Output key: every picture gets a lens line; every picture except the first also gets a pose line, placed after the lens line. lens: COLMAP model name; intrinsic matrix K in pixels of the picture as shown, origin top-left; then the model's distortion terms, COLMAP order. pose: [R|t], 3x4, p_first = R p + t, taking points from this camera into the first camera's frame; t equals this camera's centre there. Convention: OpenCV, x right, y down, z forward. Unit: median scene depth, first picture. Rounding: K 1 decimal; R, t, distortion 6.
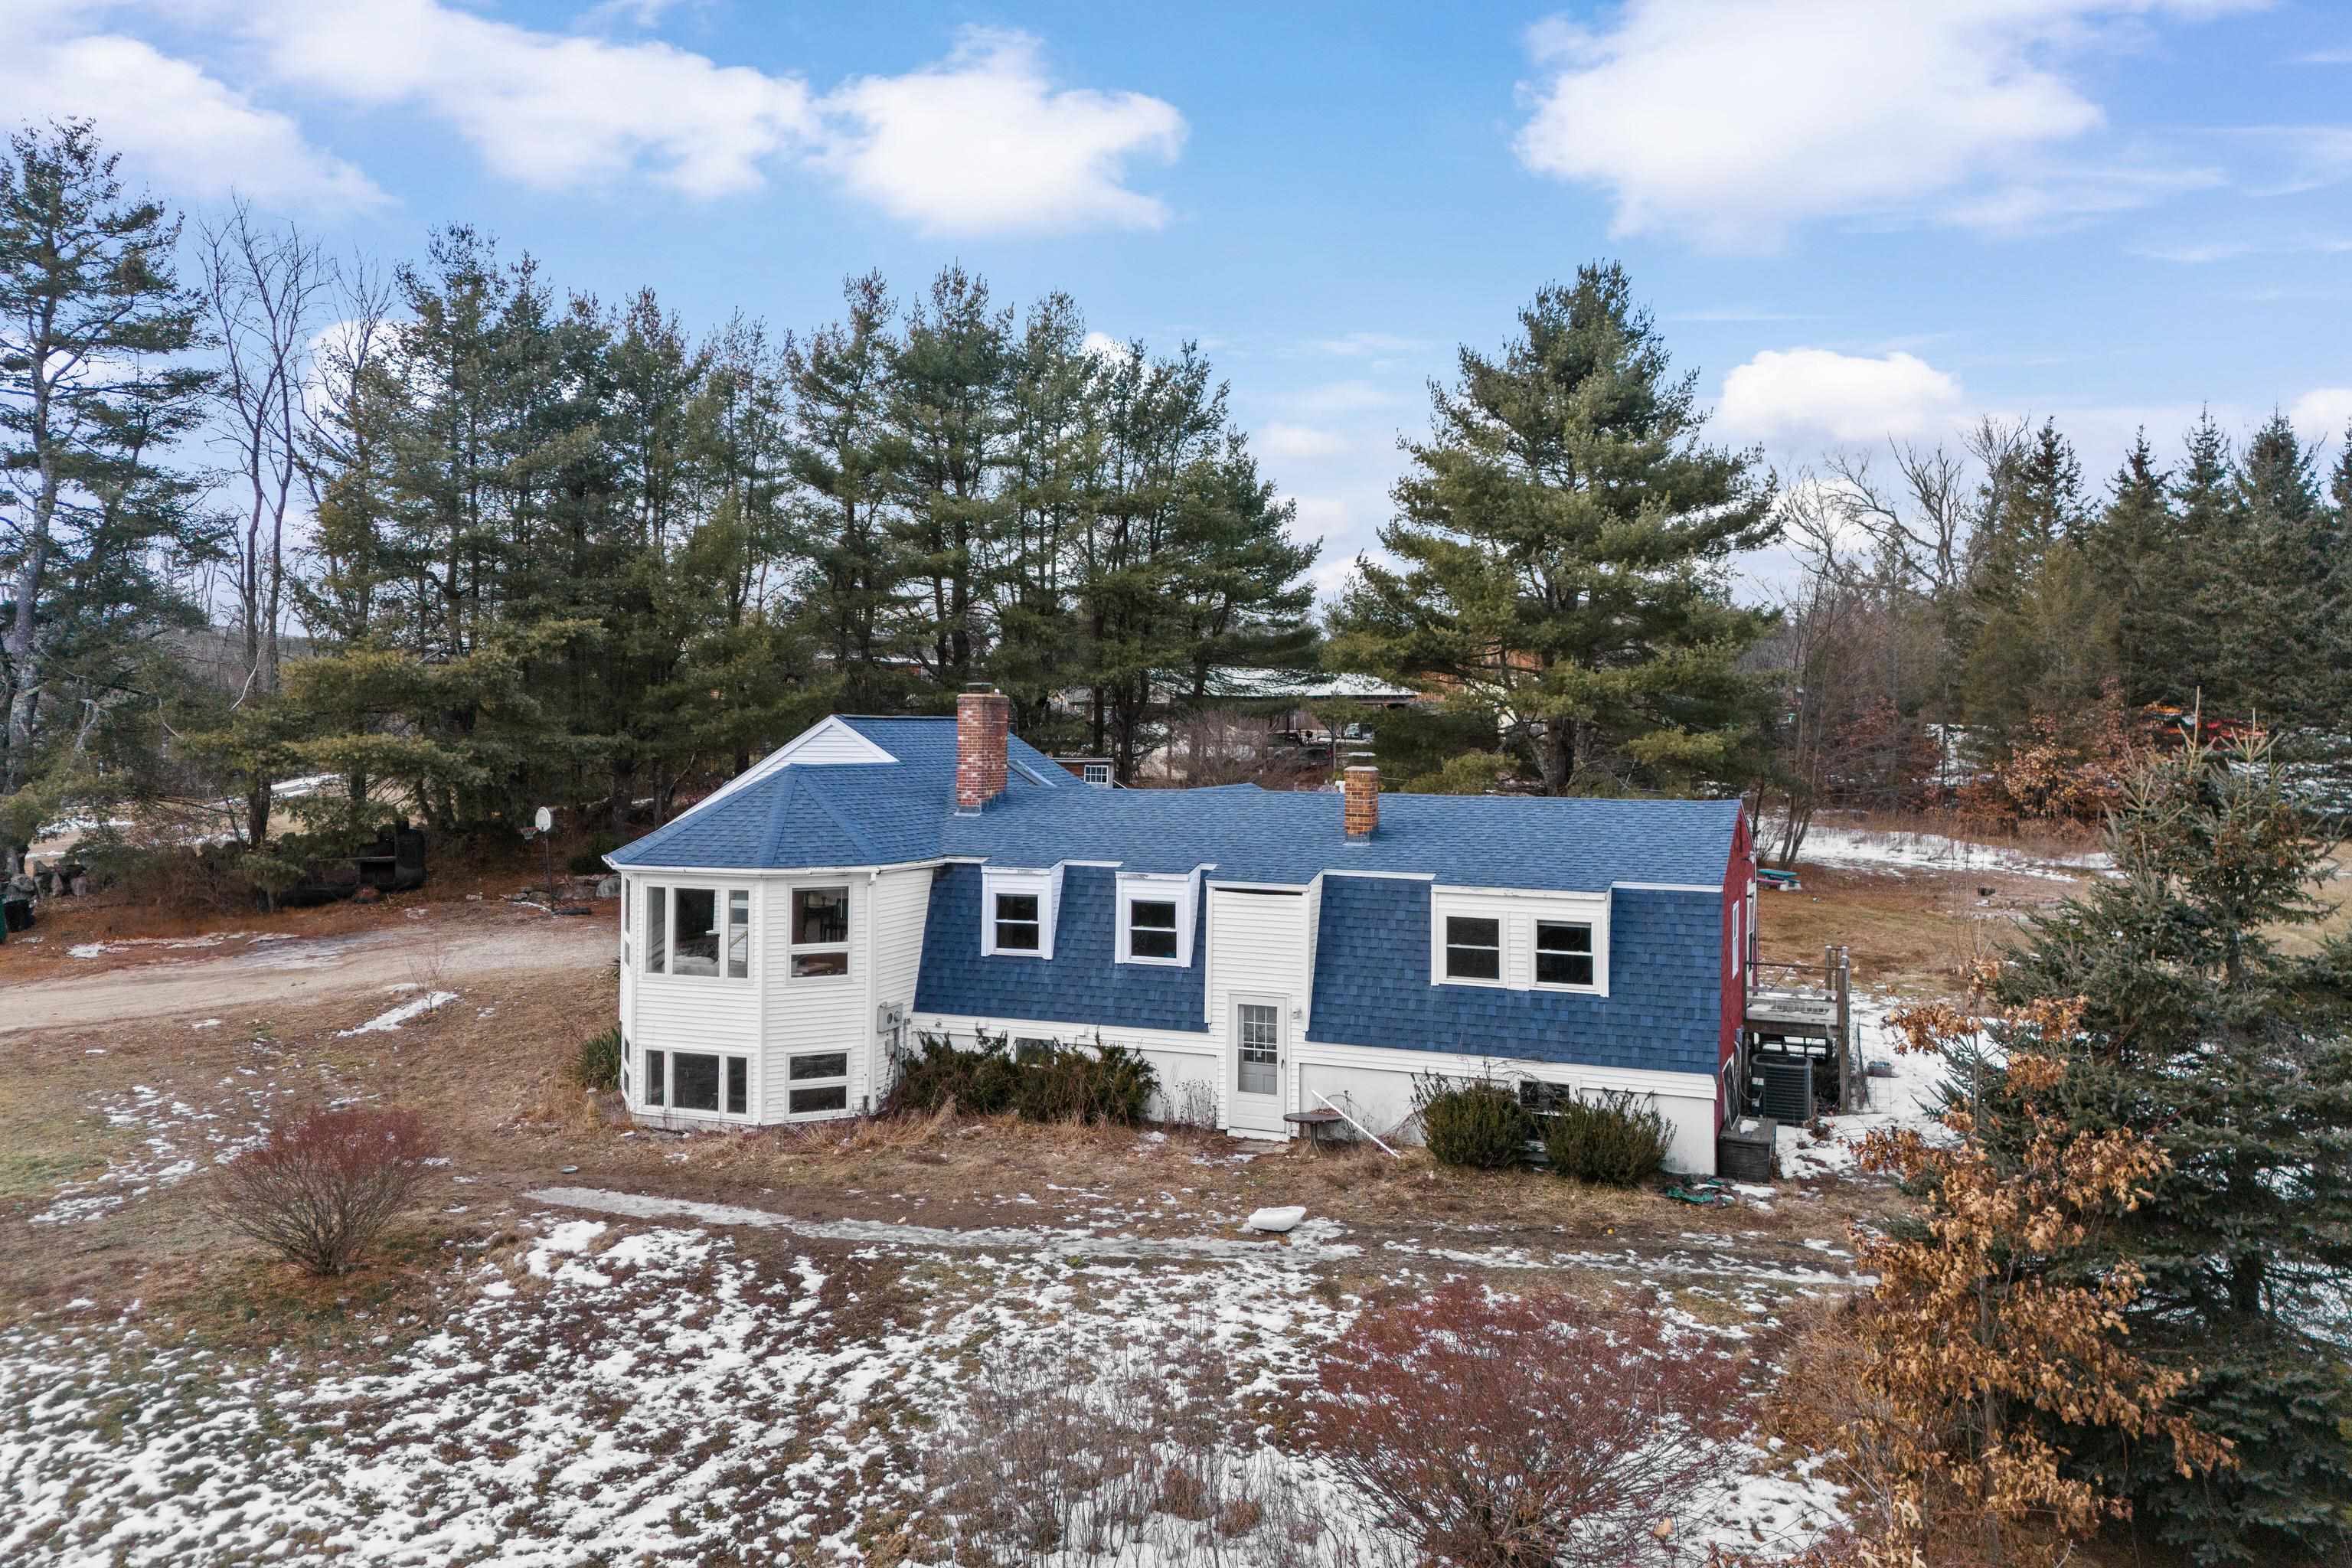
lens RADIAL K [[1772.3, 0, 1173.9], [0, 1772.3, 673.9], [0, 0, 1]] dist [0.069902, -0.063181]
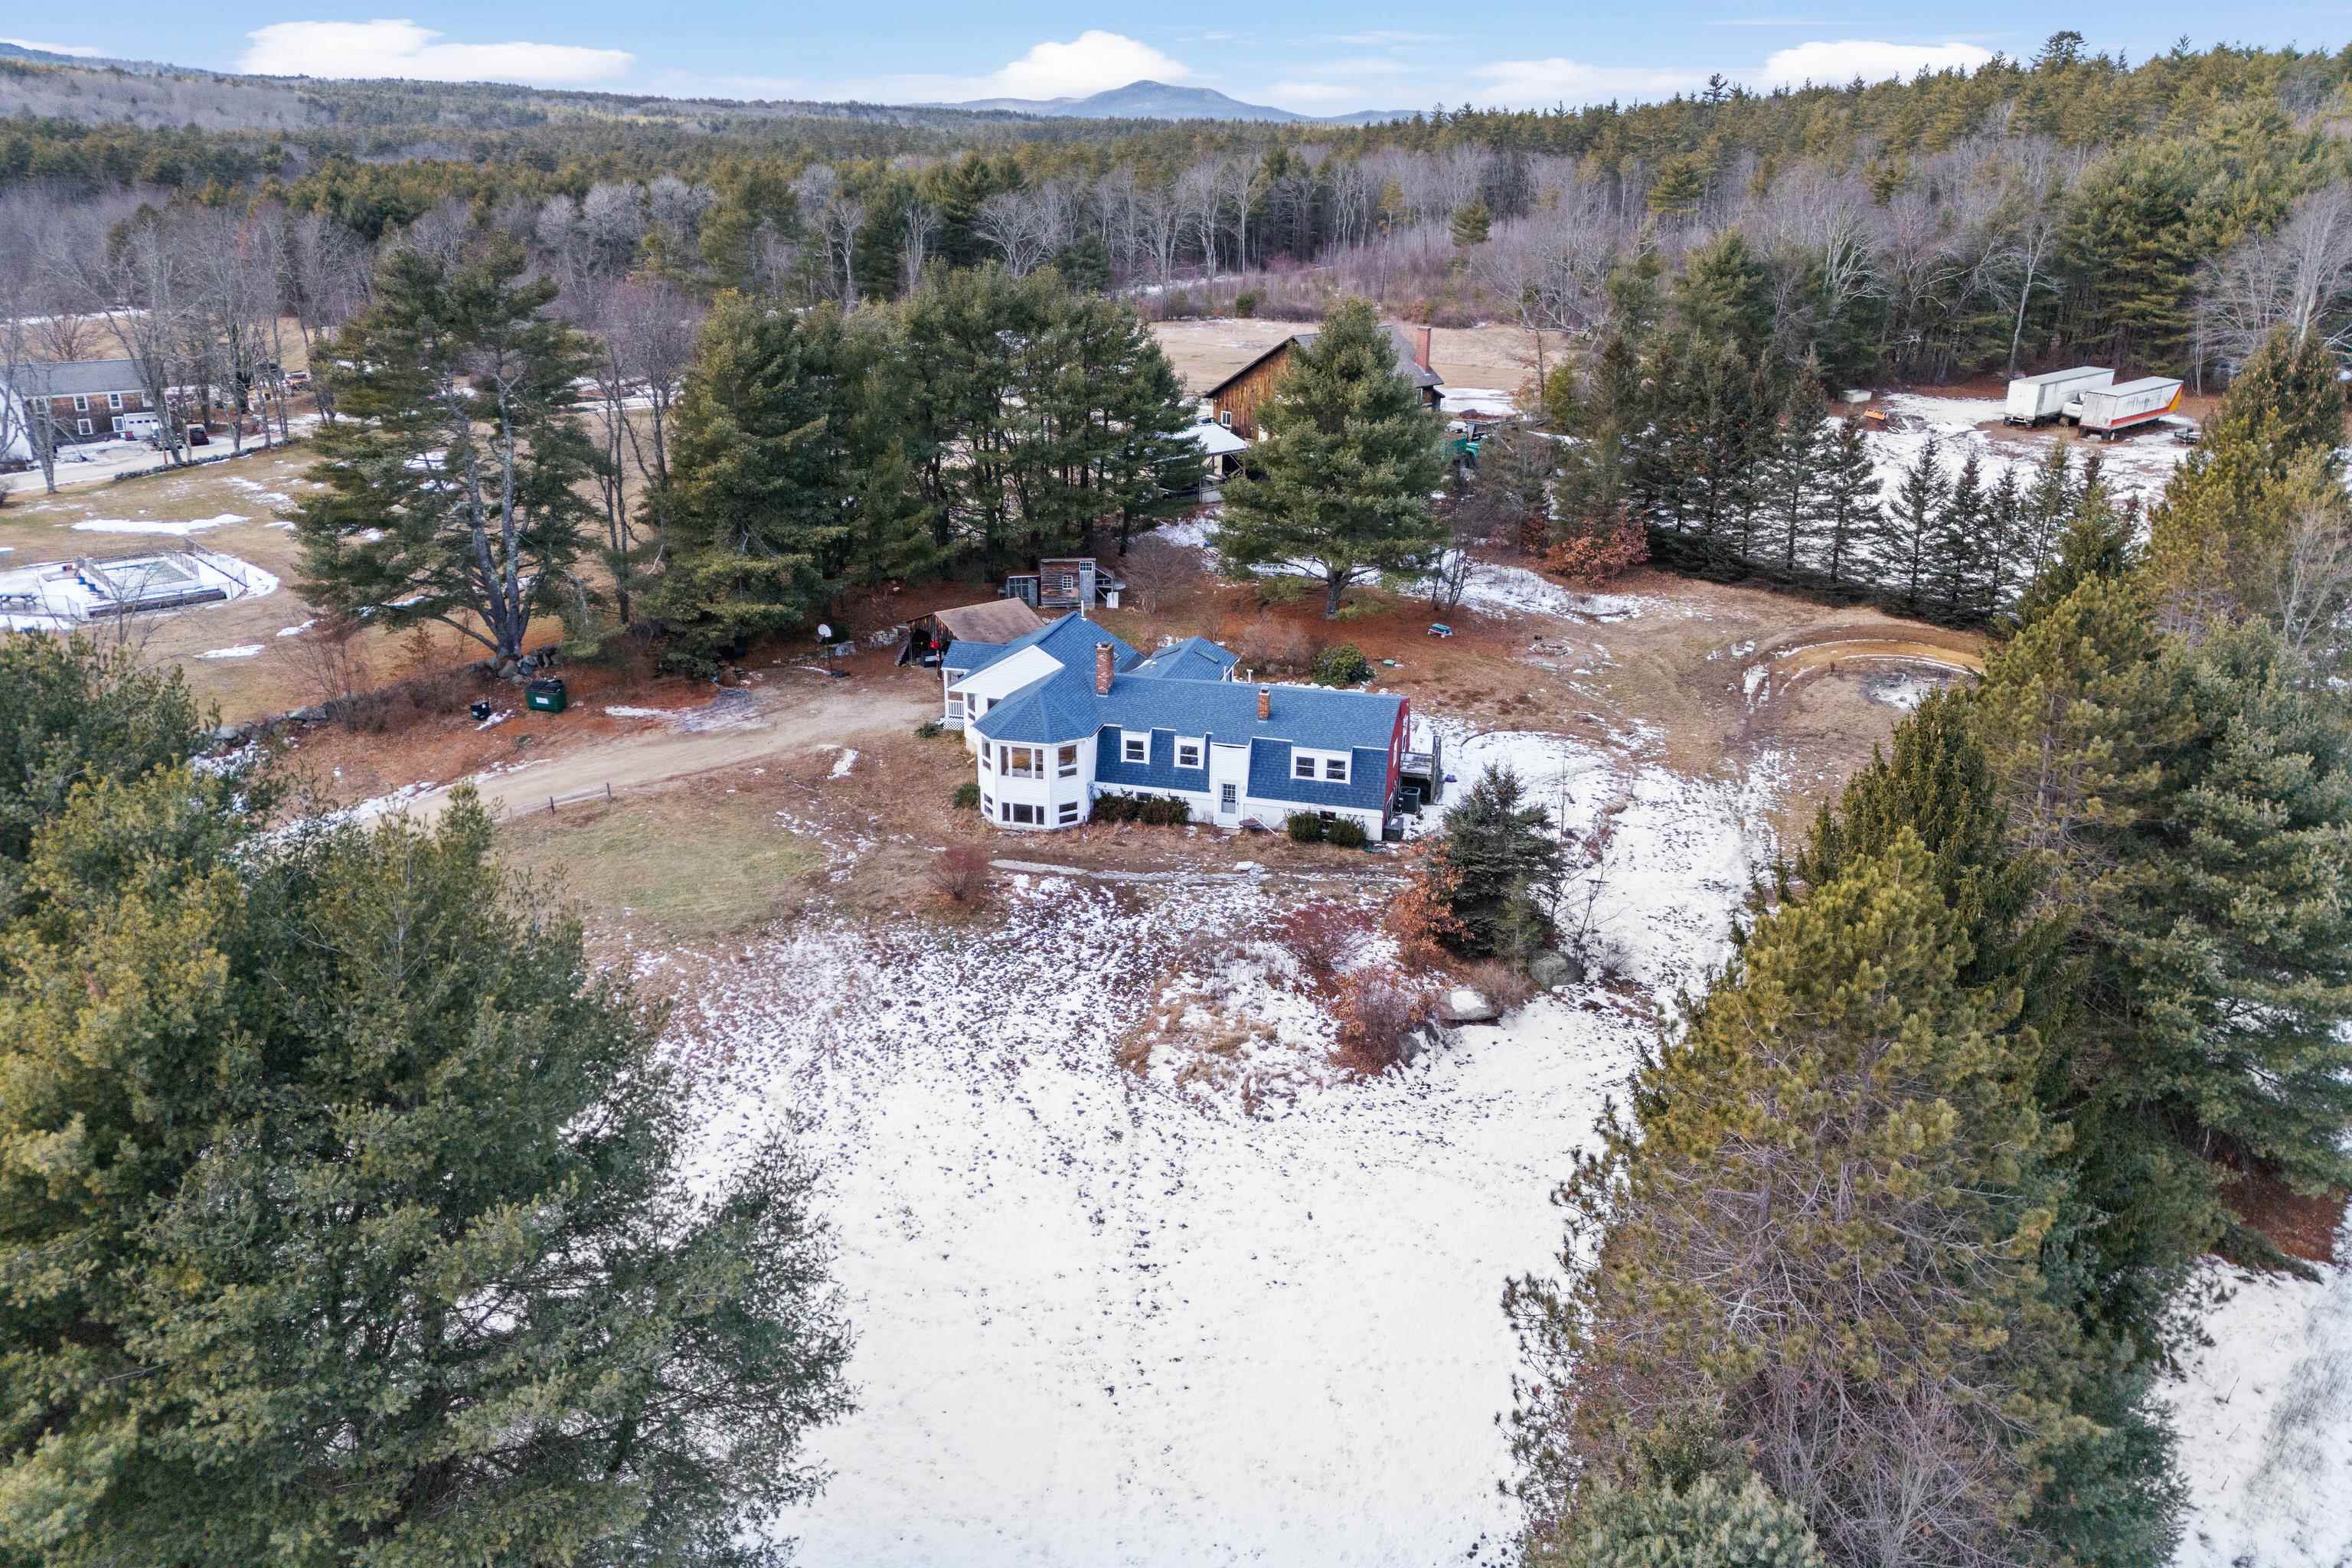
lens RADIAL K [[1772.3, 0, 1173.9], [0, 1772.3, 673.9], [0, 0, 1]] dist [0.069902, -0.063181]
pose [[0.991639, -0.036267, 0.123843, -0.466638], [-0.005533, 0.946864, 0.321587, -1.080903], [-0.128925, -0.319584, 0.938746, -1.924351]]
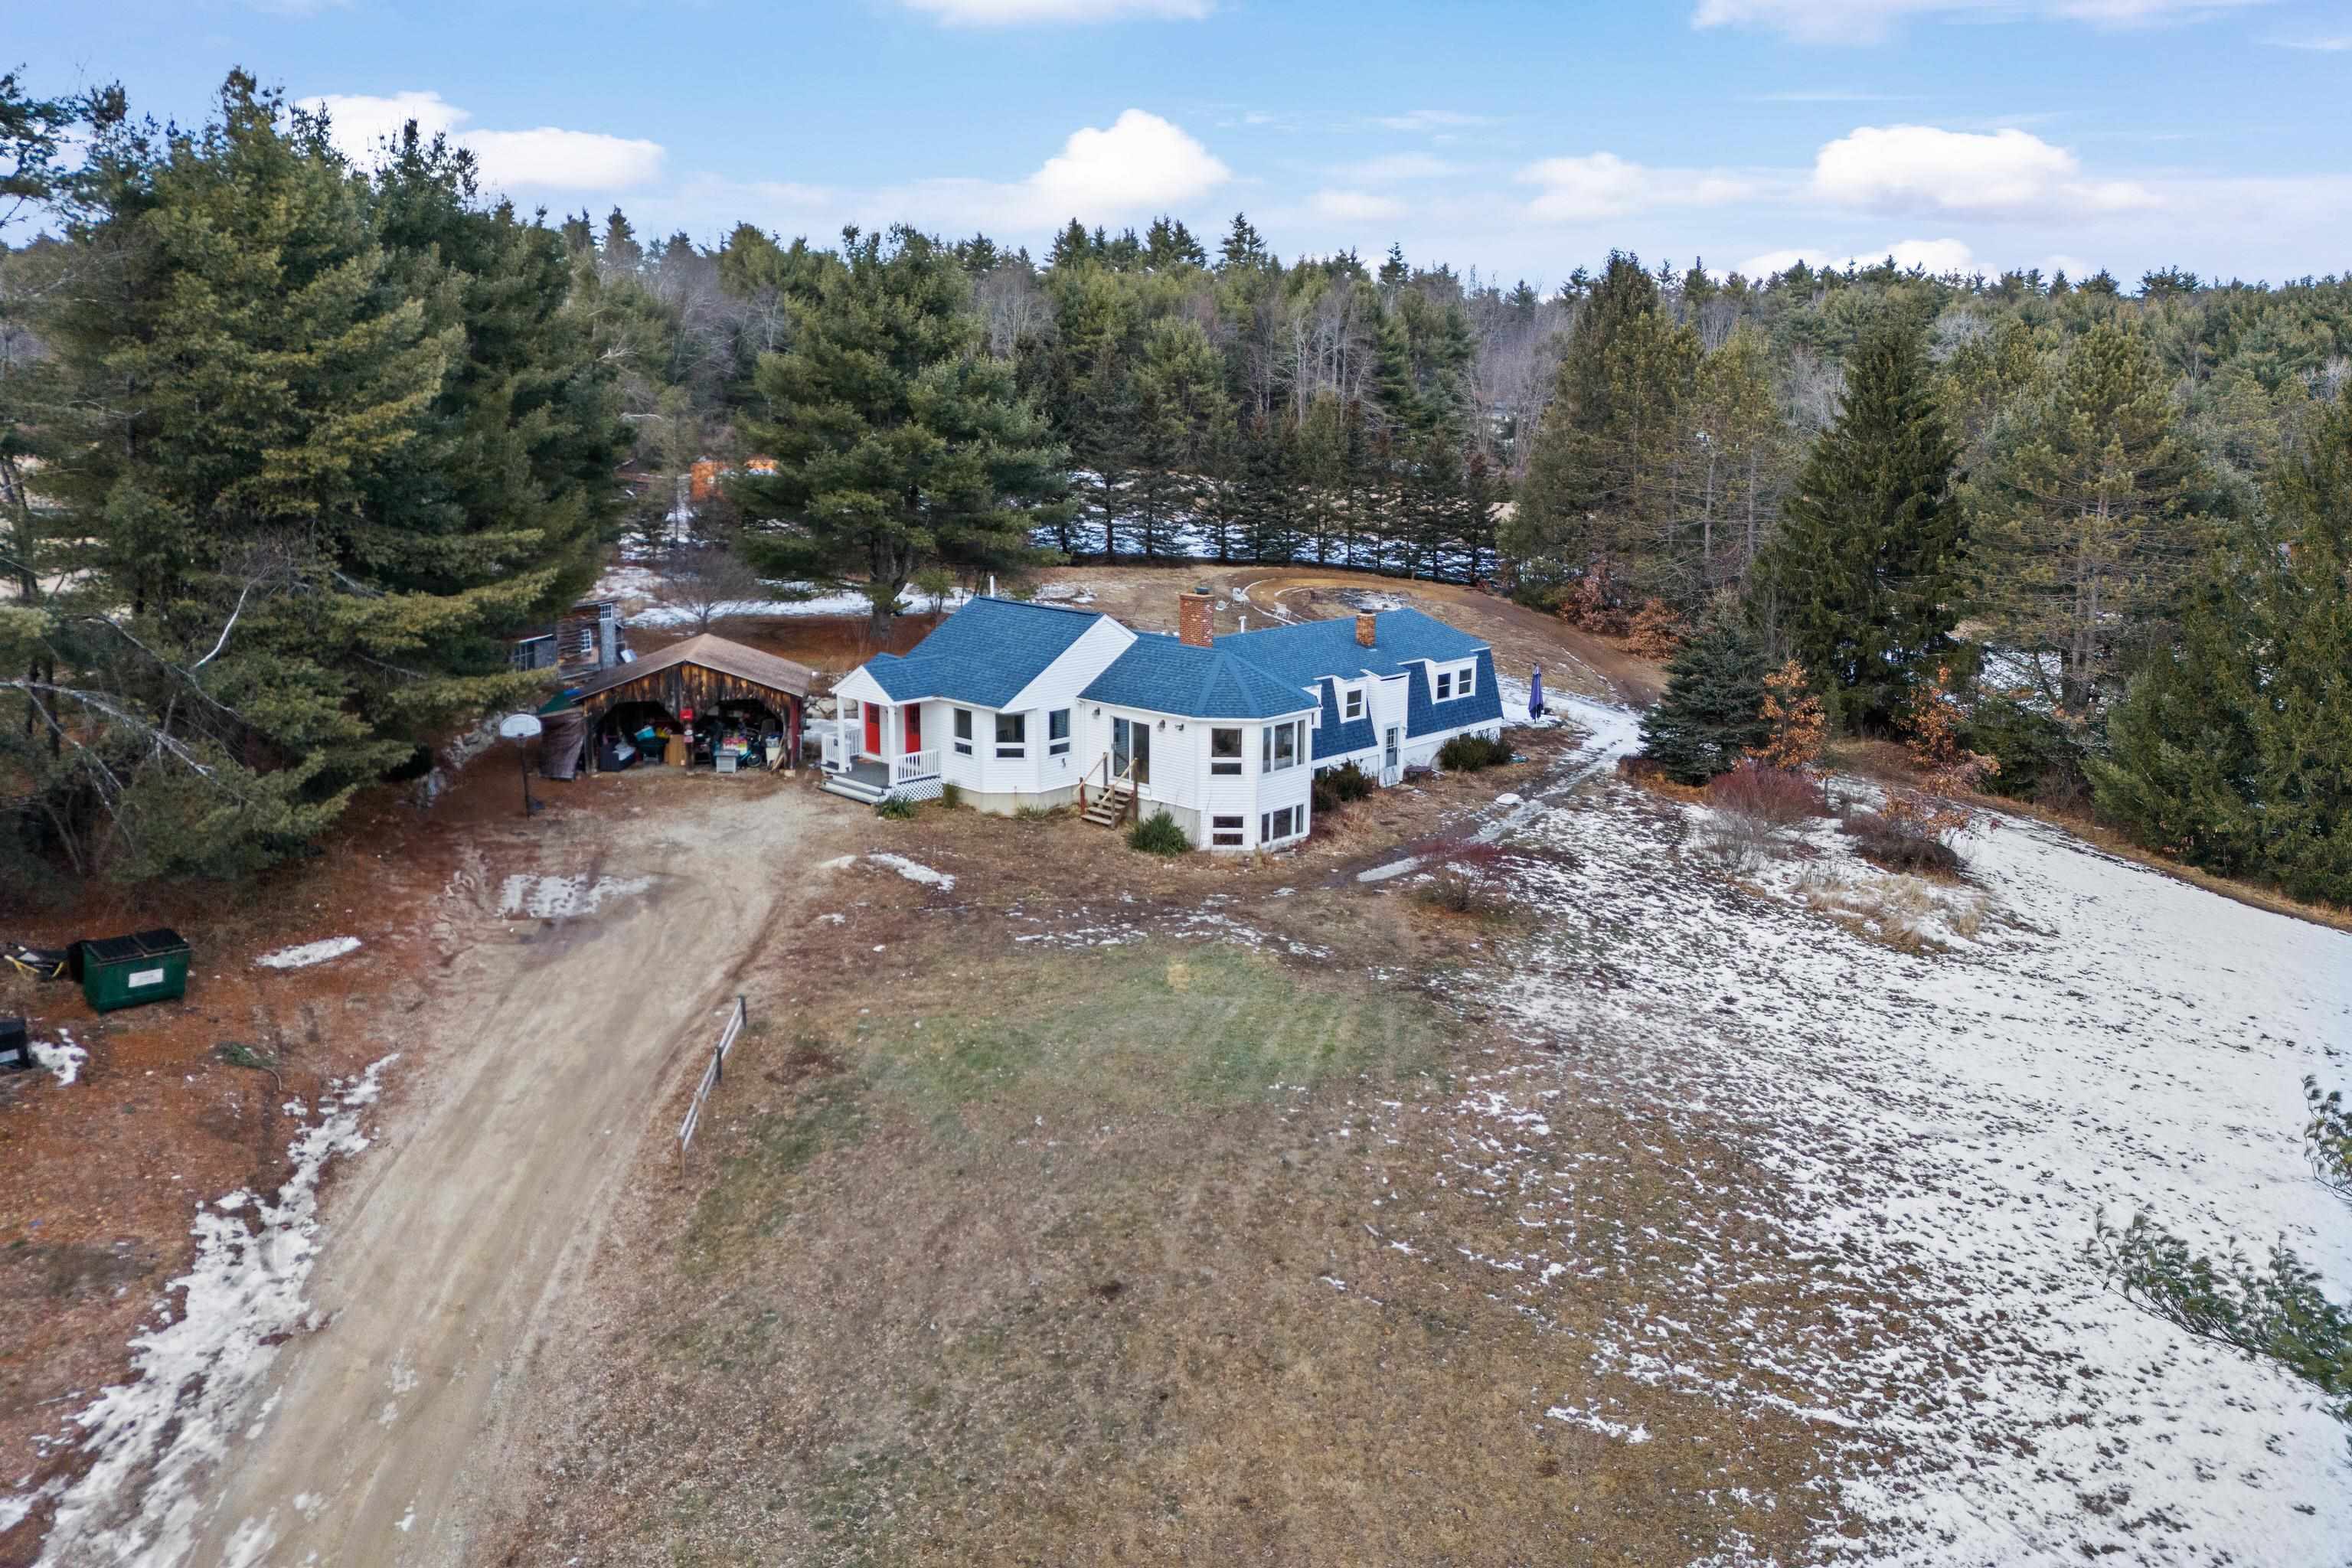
lens RADIAL K [[1744.9, 0, 1176.2], [0, 1744.9, 766.3], [0, 0, 1]] dist [0.088804, -0.094072]
pose [[0.367759, -0.203341, 0.907417, -2.496614], [-0.033960, 0.972213, 0.231624, -0.321541], [-0.929301, -0.115997, 0.350634, 0.590456]]
